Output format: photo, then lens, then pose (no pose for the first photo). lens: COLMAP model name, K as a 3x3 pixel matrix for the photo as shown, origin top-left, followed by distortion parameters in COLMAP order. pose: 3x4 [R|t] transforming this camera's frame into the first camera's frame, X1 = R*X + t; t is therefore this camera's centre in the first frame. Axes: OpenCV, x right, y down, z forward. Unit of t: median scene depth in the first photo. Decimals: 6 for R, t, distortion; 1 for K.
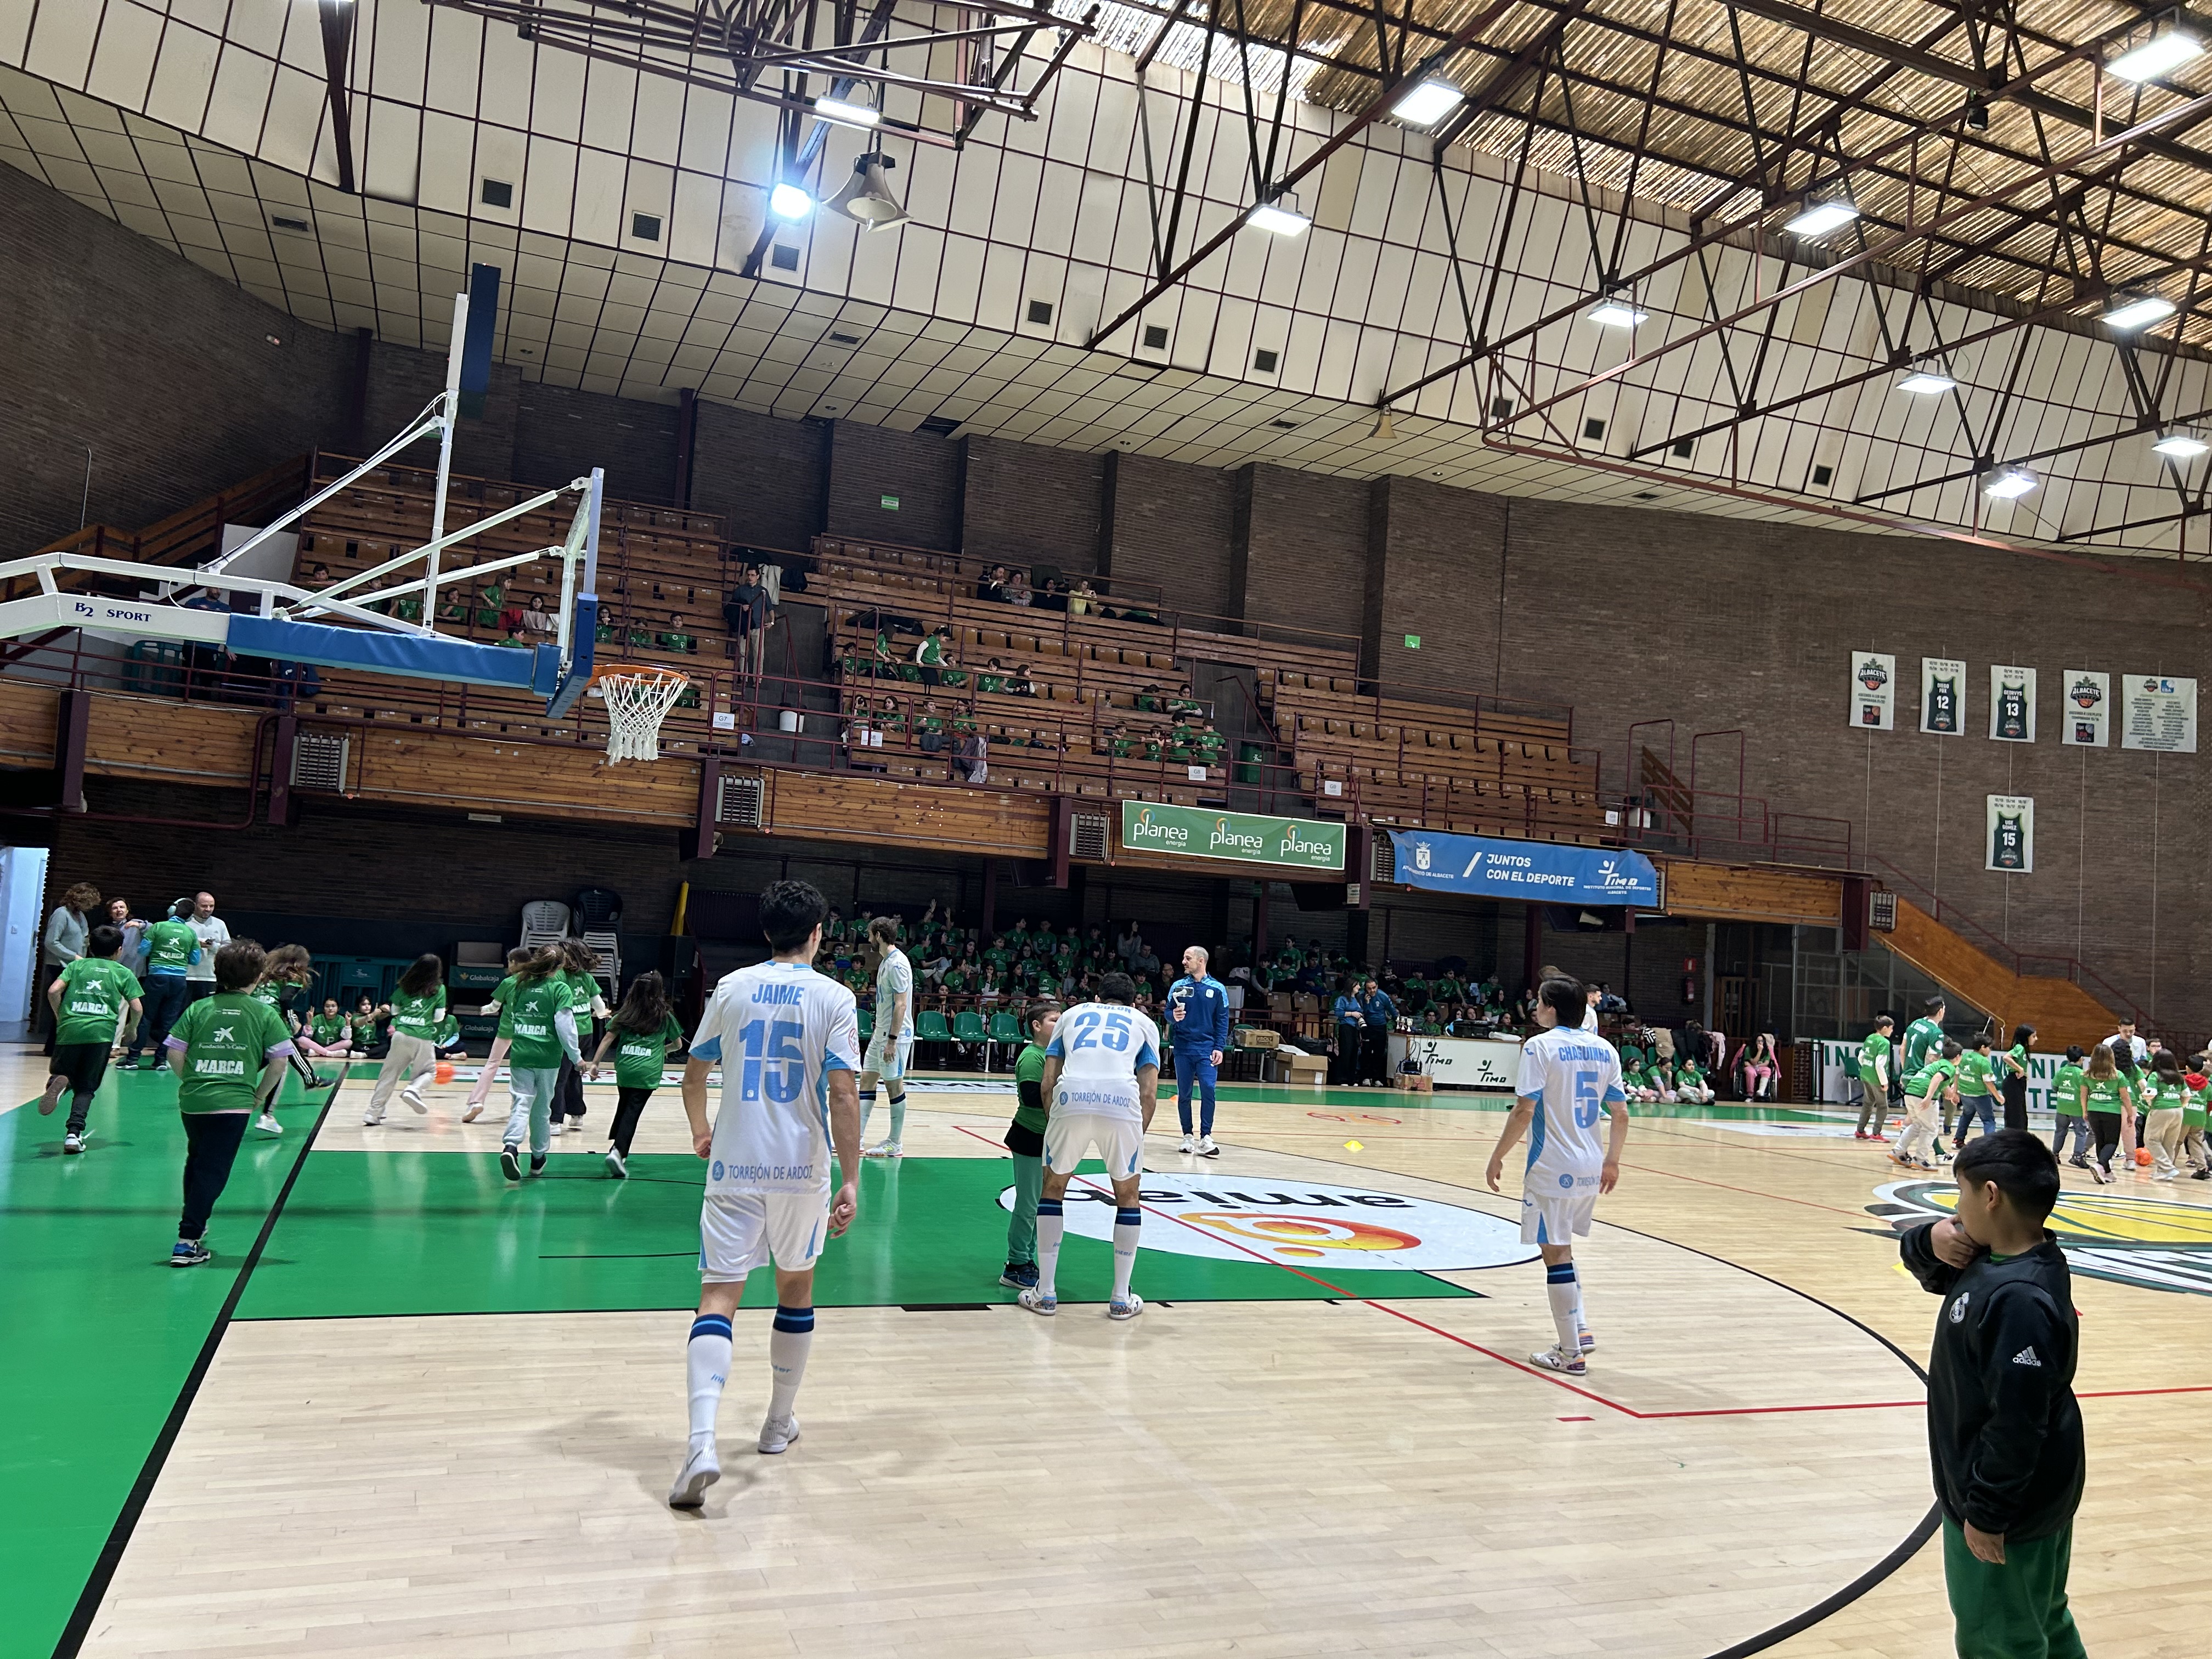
lens RADIAL K [[1645.5, 0, 1106.0], [0, 1645.5, 829.5], [0, 0, 1]] dist [0.058219, -0.054722]
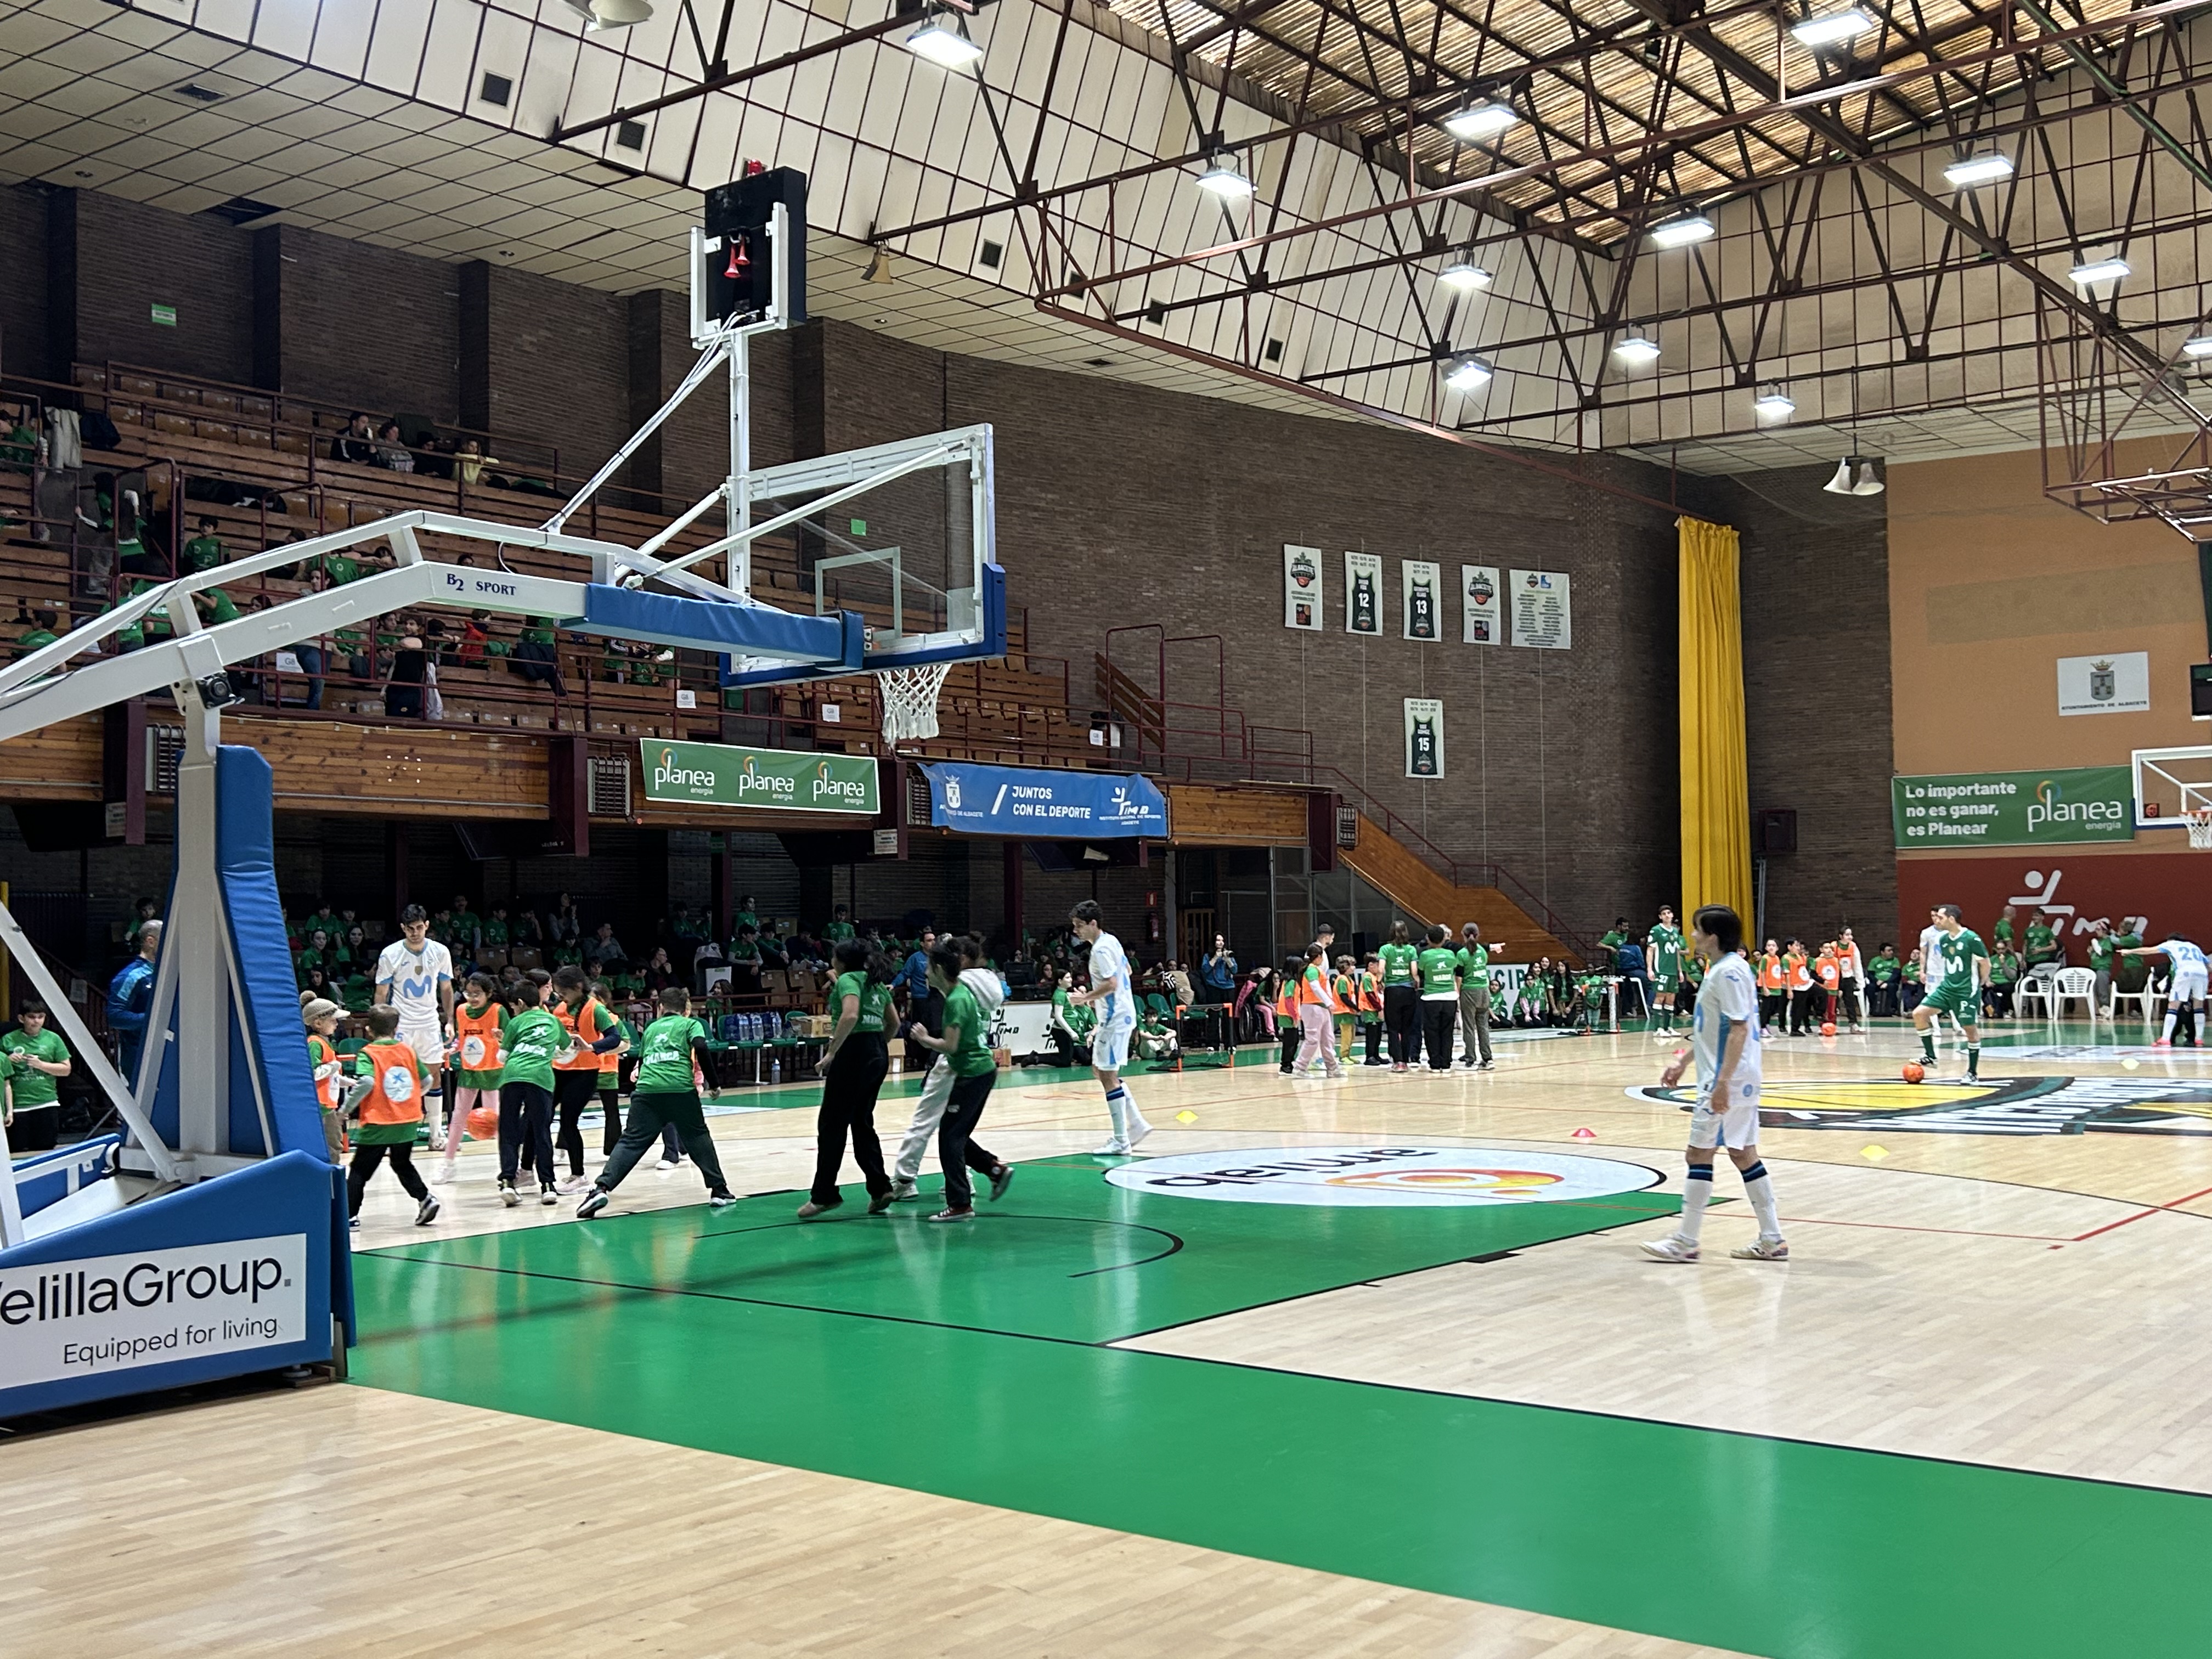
lens RADIAL K [[2233.6, 0, 1138.0], [0, 2233.6, 821.1], [0, 0, 1]] dist [0.174202, -0.390550]
pose [[0.868907, -0.052402, 0.492194, -0.251098], [0.034186, 0.998359, 0.045939, -0.015963], [-0.493793, -0.023090, 0.869273, -0.034844]]
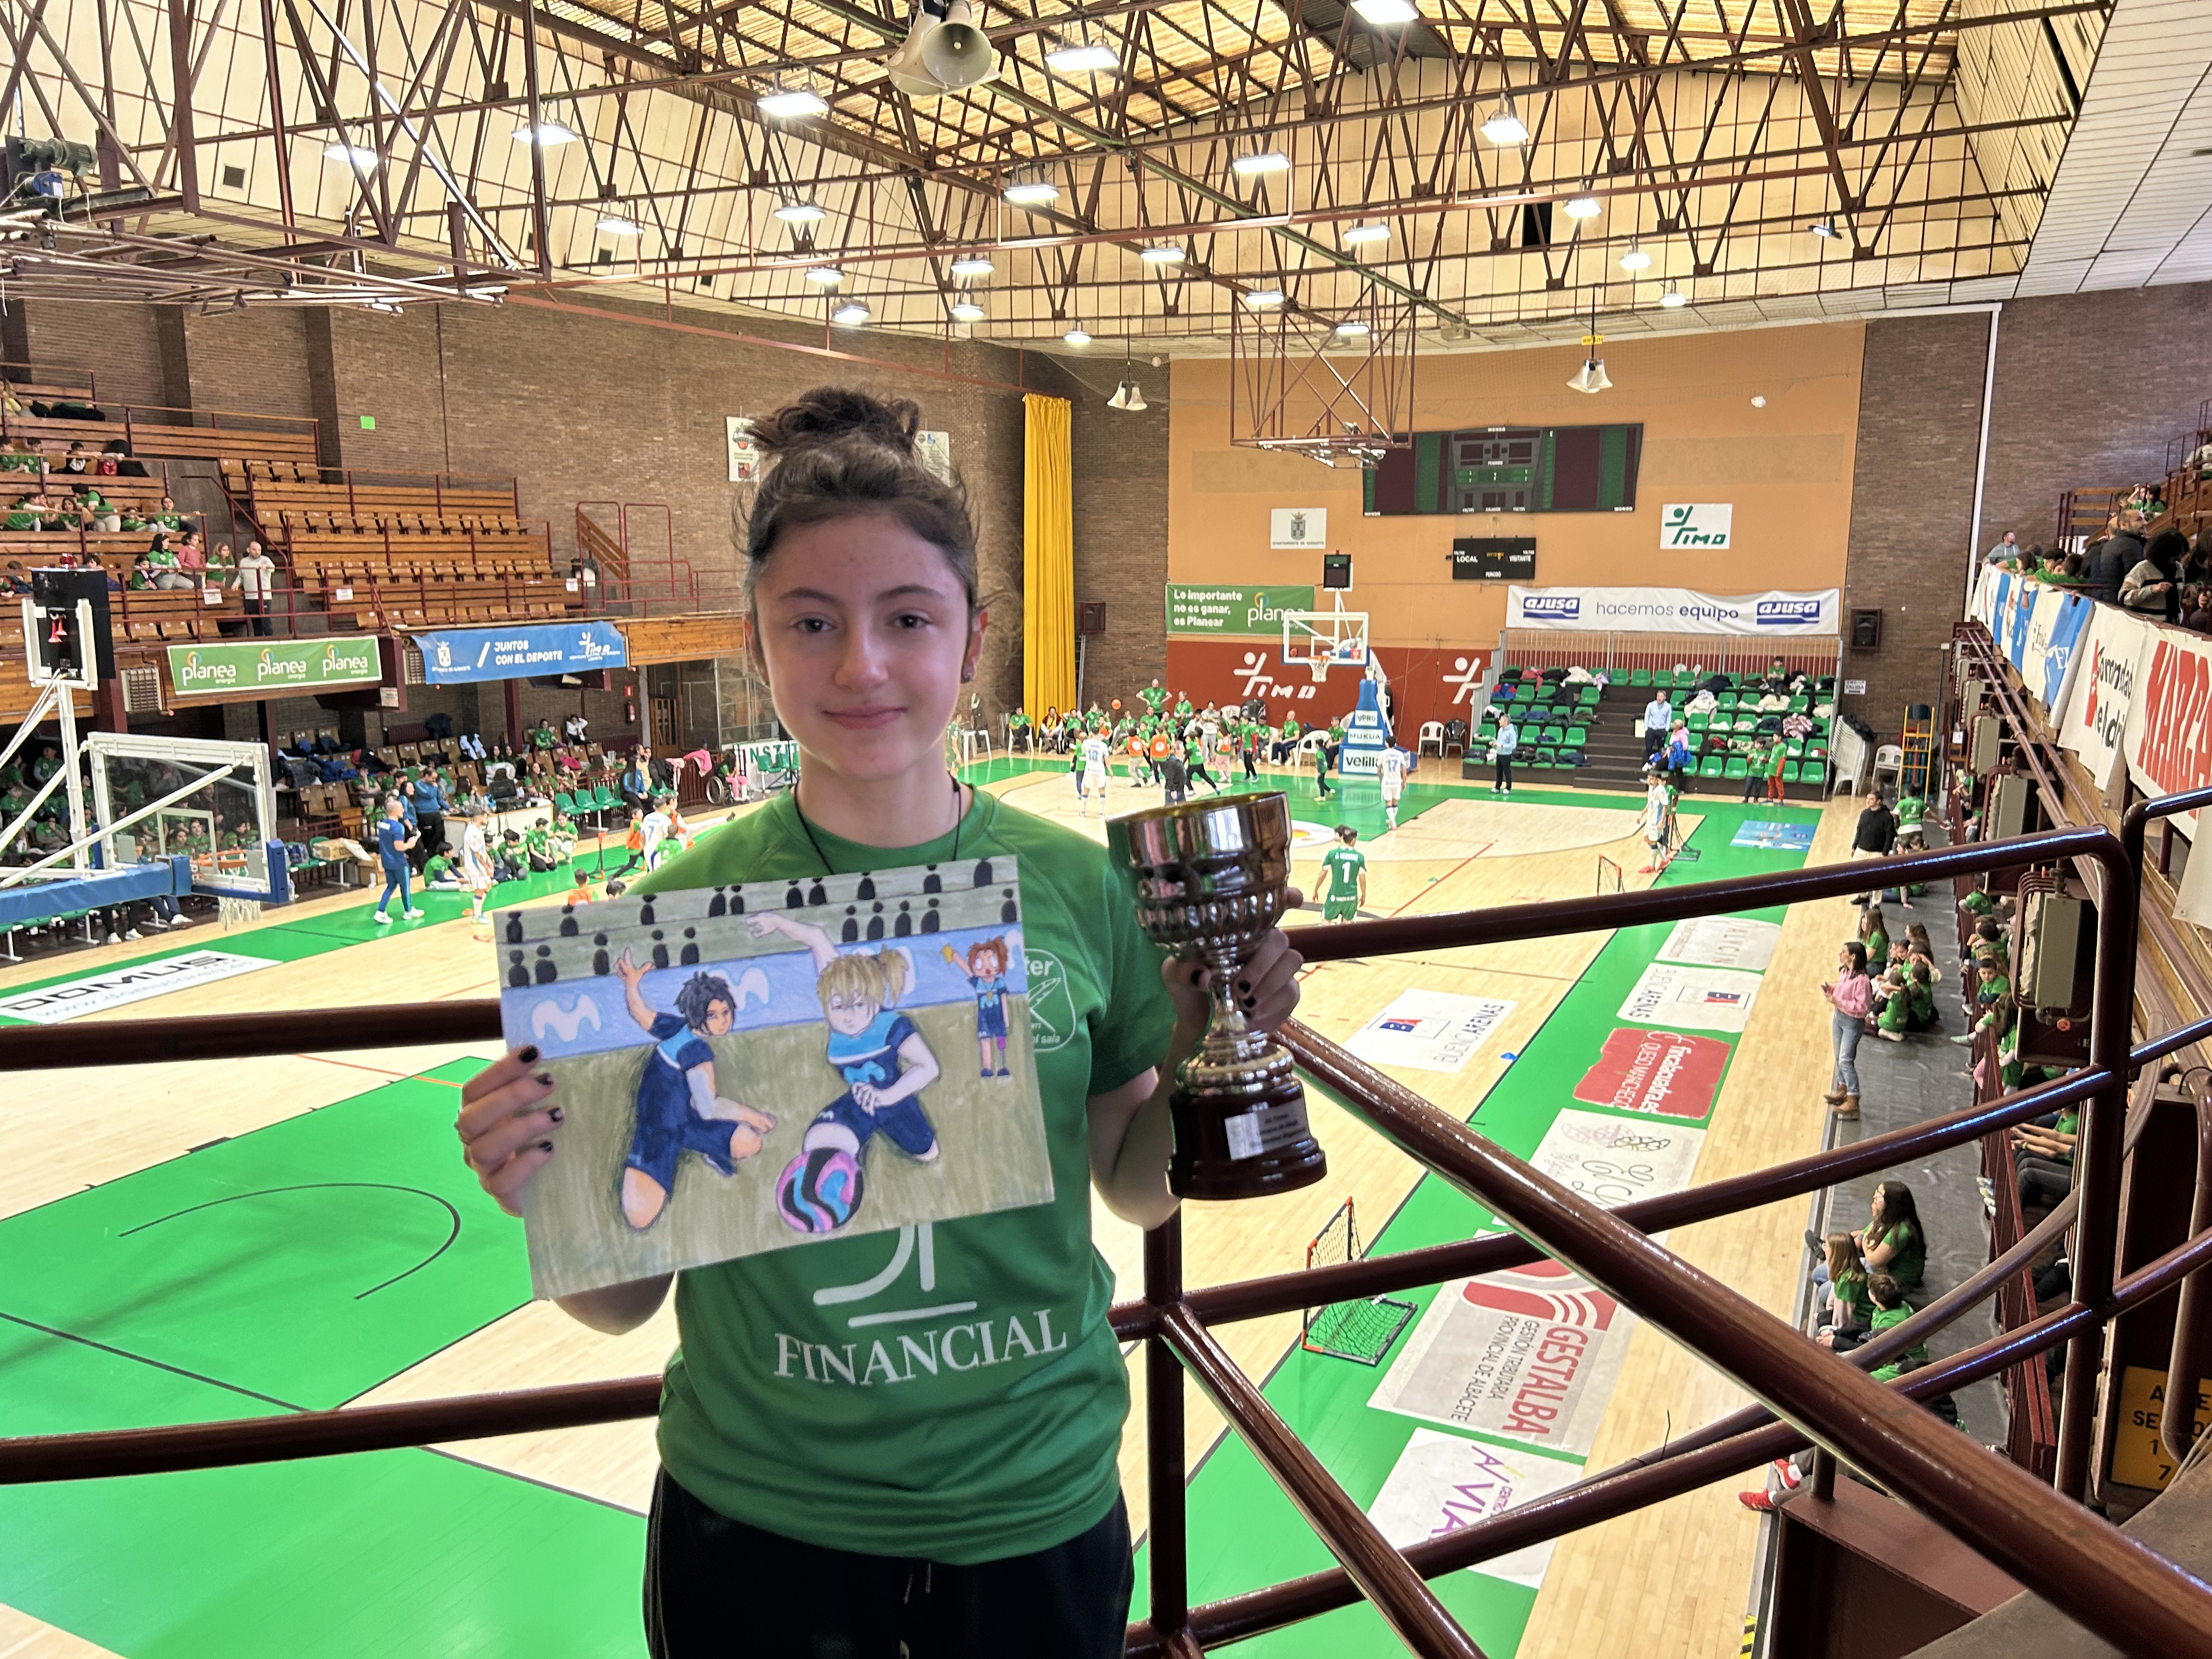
lens RADIAL K [[1645.5, 0, 1106.0], [0, 1645.5, 829.5], [0, 0, 1]] dist [0.058219, -0.054722]
pose [[0.739703, -0.174756, 0.649846, -0.201651], [-0.003972, 0.964540, 0.263905, -0.147724], [-0.672921, -0.197793, 0.712780, -0.121529]]
